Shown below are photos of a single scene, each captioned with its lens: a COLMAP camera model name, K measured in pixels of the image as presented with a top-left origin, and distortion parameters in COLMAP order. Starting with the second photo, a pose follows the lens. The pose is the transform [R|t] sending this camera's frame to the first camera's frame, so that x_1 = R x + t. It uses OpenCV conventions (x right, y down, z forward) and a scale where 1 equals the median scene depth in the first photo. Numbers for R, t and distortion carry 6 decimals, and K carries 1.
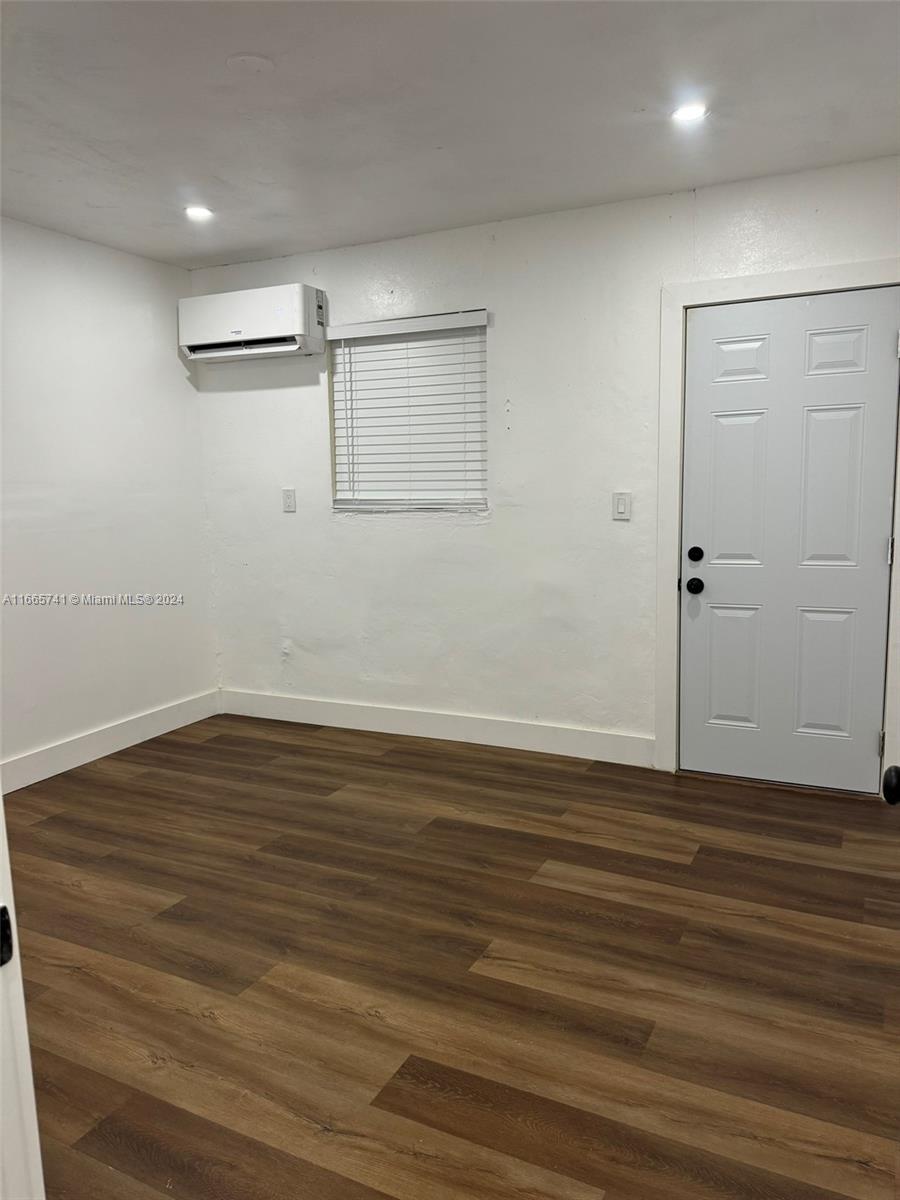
lens RADIAL K [[850.4, 0, 444.5], [0, 850.4, 603.9], [0, 0, 1]] dist [0.040785, -0.043739]
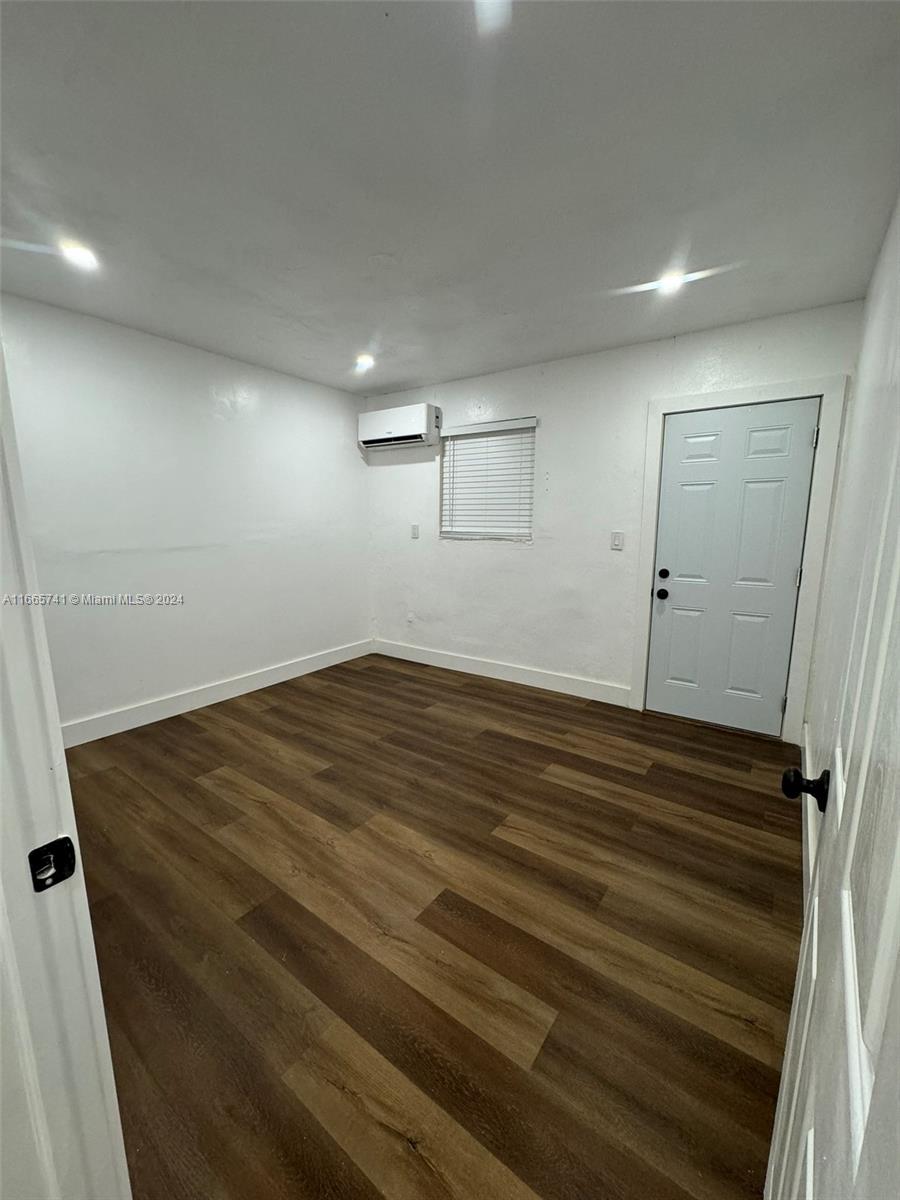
lens RADIAL K [[477.1, 0, 450.9], [0, 477.1, 600.9], [0, 0, 1]] dist [-0.002737, 0.001218]
pose [[0.988031, 0.048247, -0.146517, 0.044860], [-0.044621, 0.998613, 0.027937, -0.017018], [0.147662, -0.021065, 0.988814, 0.089039]]
